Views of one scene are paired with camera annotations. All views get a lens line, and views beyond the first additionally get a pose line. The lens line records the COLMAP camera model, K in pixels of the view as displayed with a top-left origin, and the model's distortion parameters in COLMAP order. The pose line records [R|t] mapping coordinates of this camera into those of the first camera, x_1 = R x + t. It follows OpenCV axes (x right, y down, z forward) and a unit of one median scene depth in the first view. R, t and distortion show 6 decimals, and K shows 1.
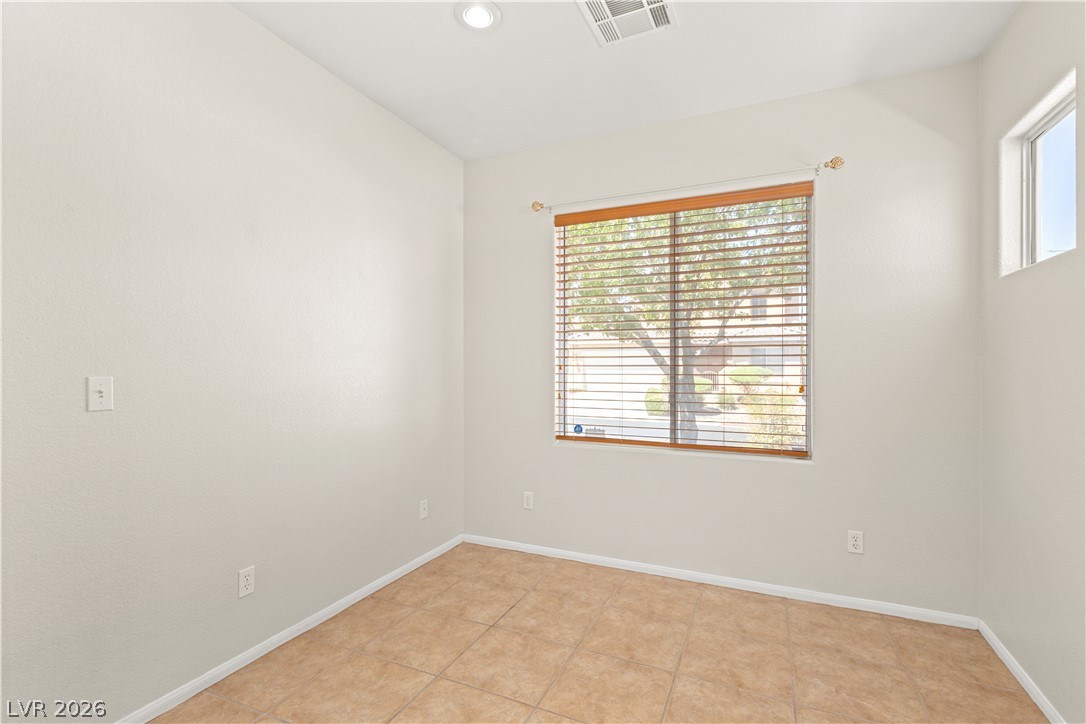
lens RADIAL K [[501.5, 0, 539.3], [0, 501.5, 371.6], [0, 0, 1]] dist [0.001929, 0.000341]
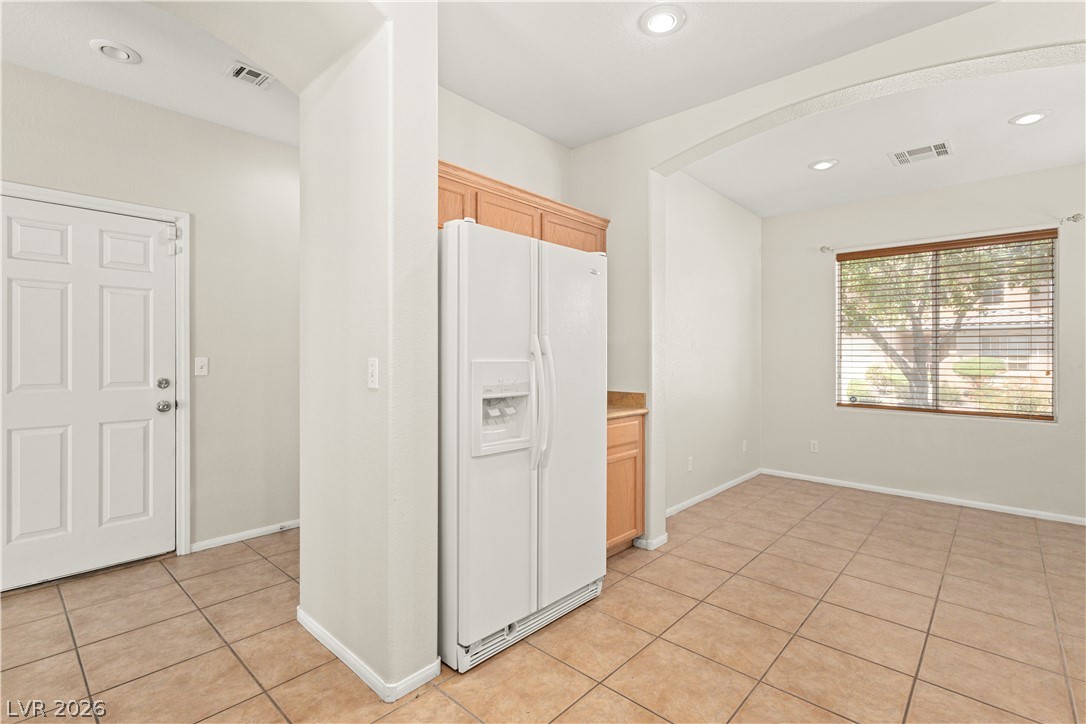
lens RADIAL K [[500.6, 0, 540.0], [0, 500.6, 356.4], [0, 0, 1]] dist [0.003276, 0.000443]
pose [[0.951004, 0.003332, -0.309160, -0.375322], [-0.006475, 0.999937, -0.009141, 0.011610], [0.309110, 0.010695, 0.950966, -0.739623]]
